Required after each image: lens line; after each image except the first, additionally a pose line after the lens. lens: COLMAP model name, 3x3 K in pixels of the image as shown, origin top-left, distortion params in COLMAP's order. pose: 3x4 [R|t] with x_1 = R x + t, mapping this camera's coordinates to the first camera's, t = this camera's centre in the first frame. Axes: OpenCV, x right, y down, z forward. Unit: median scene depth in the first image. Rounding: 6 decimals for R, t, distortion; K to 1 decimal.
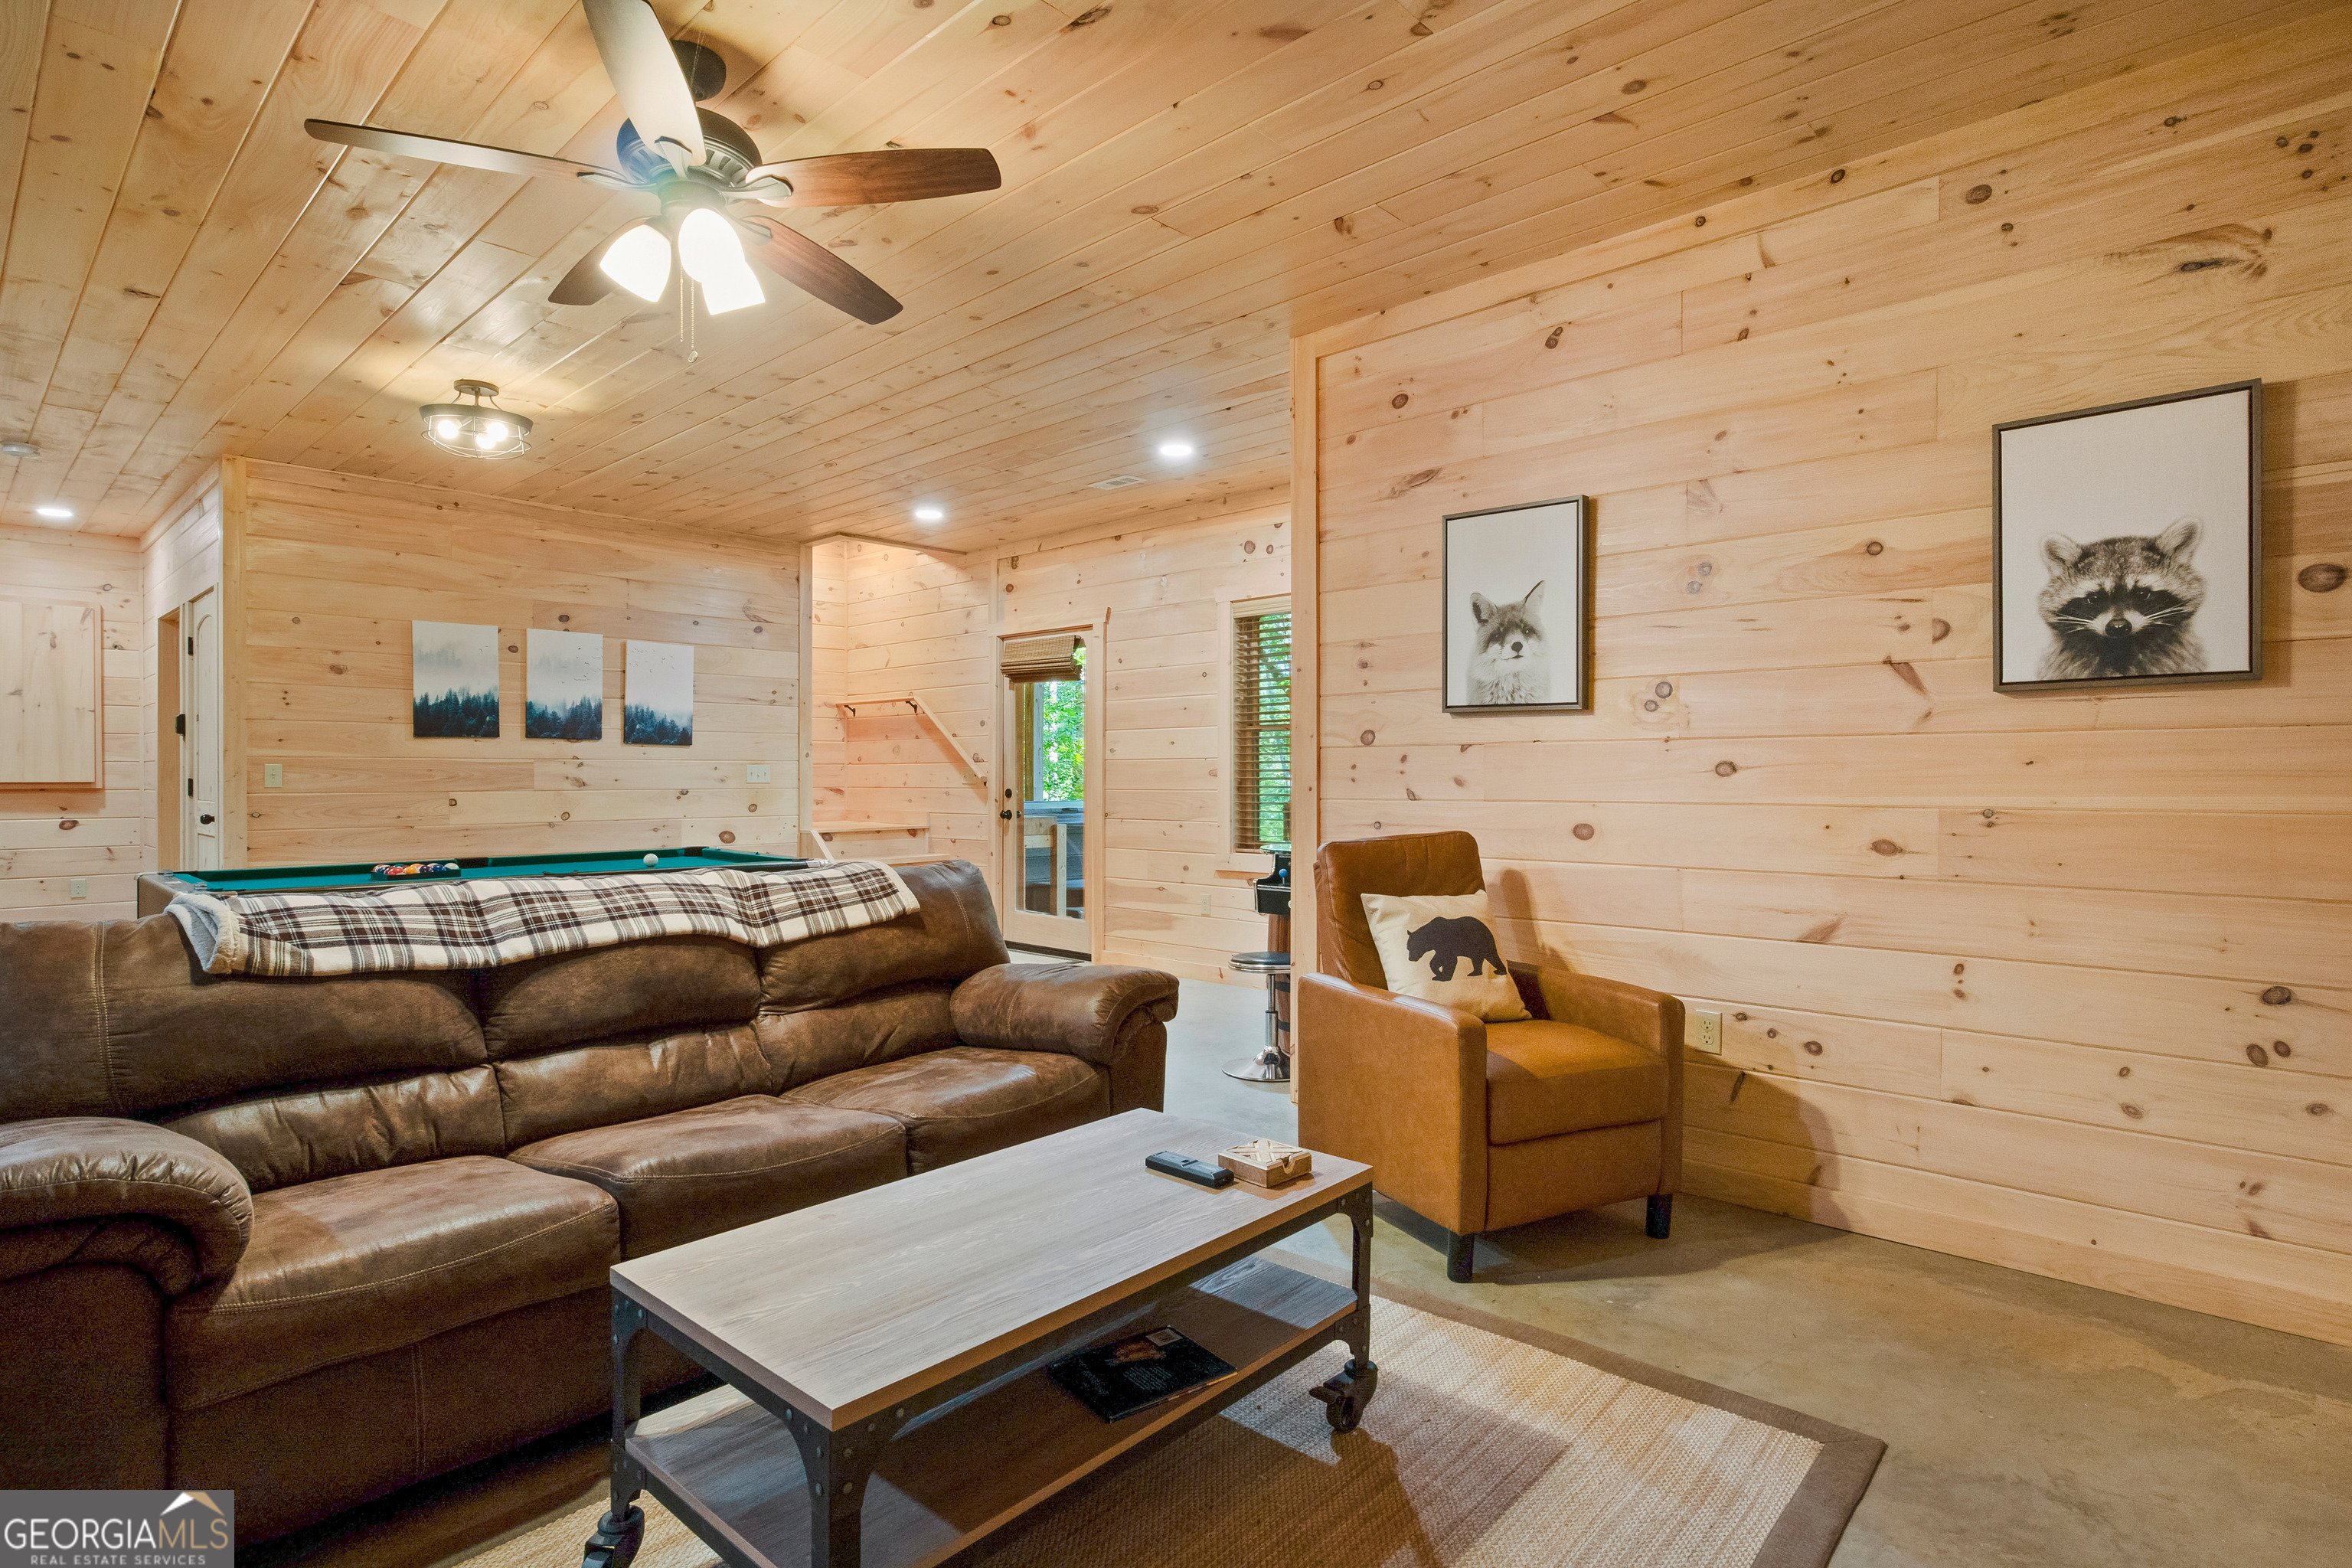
lens RADIAL K [[1187.7, 0, 1197.8], [0, 1187.7, 778.5], [0, 0, 1]] dist [-0.019874, 0.006344]
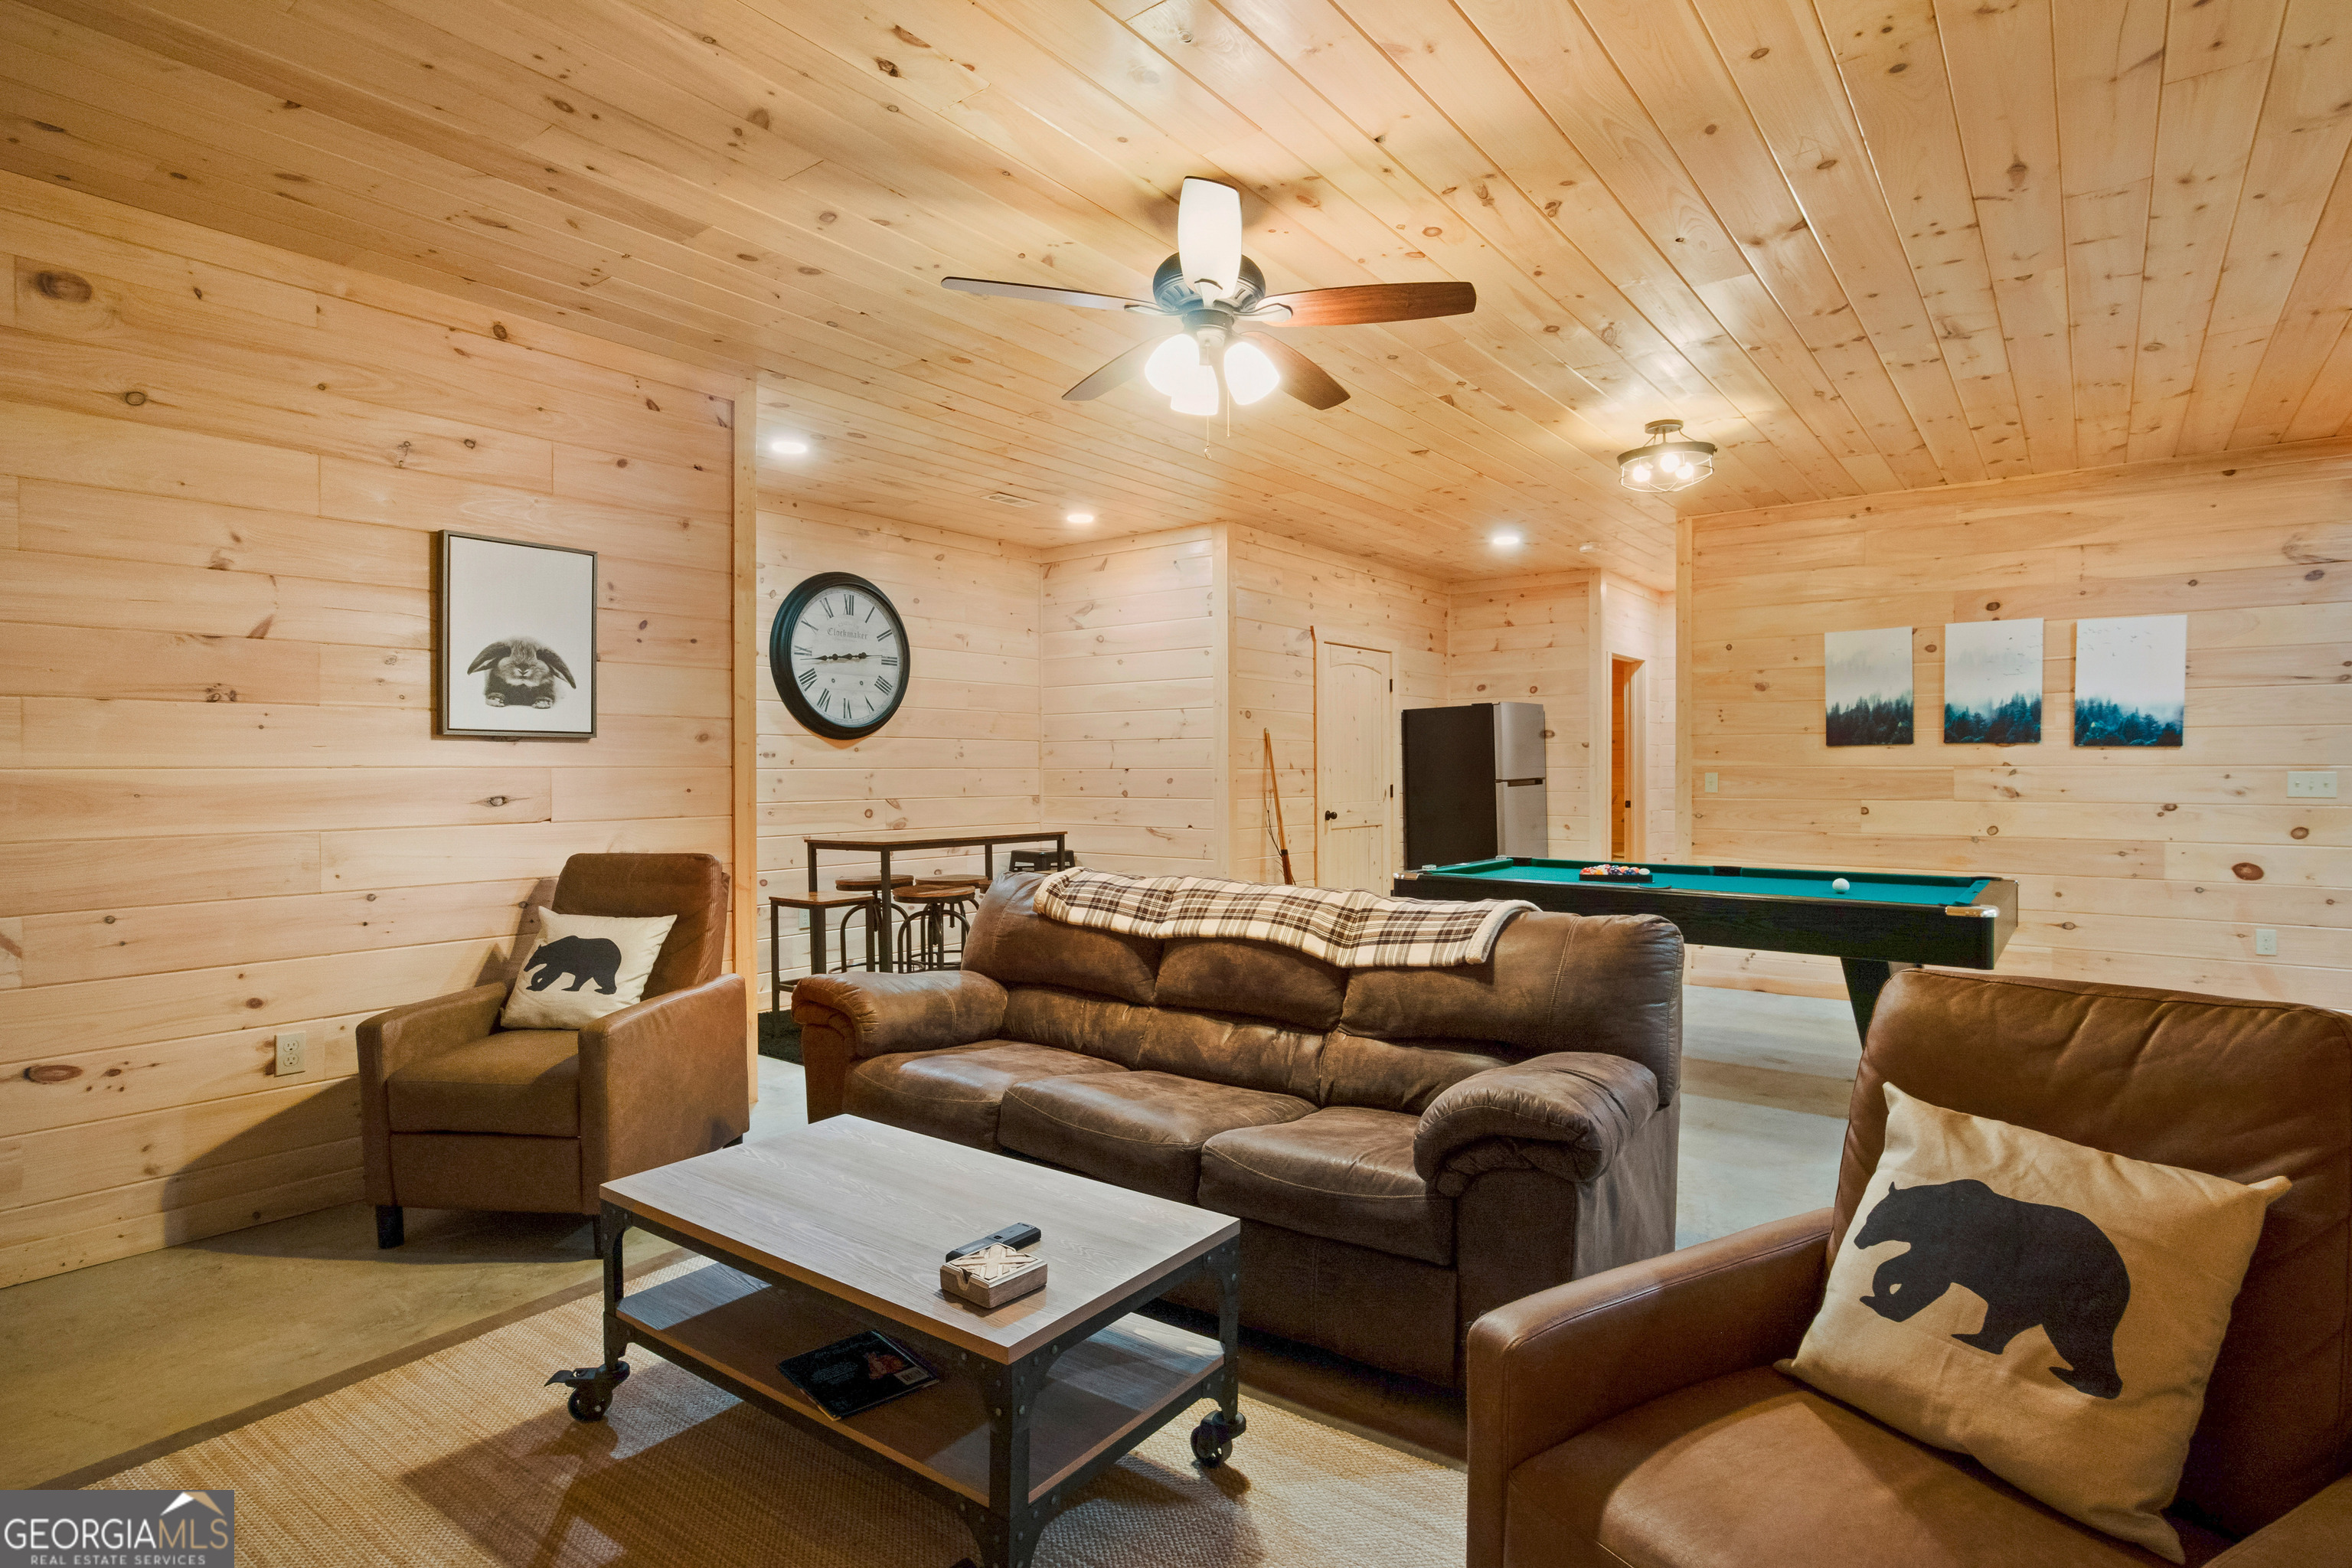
lens RADIAL K [[1187.7, 0, 1200.4], [0, 1187.7, 788.5], [0, 0, 1]] dist [-0.019874, 0.006344]
pose [[0.095334, 0.017838, -0.995286, 0.312261], [-0.000083, 0.999840, 0.017911, -0.016716], [0.995445, -0.001625, 0.095320, 0.358518]]
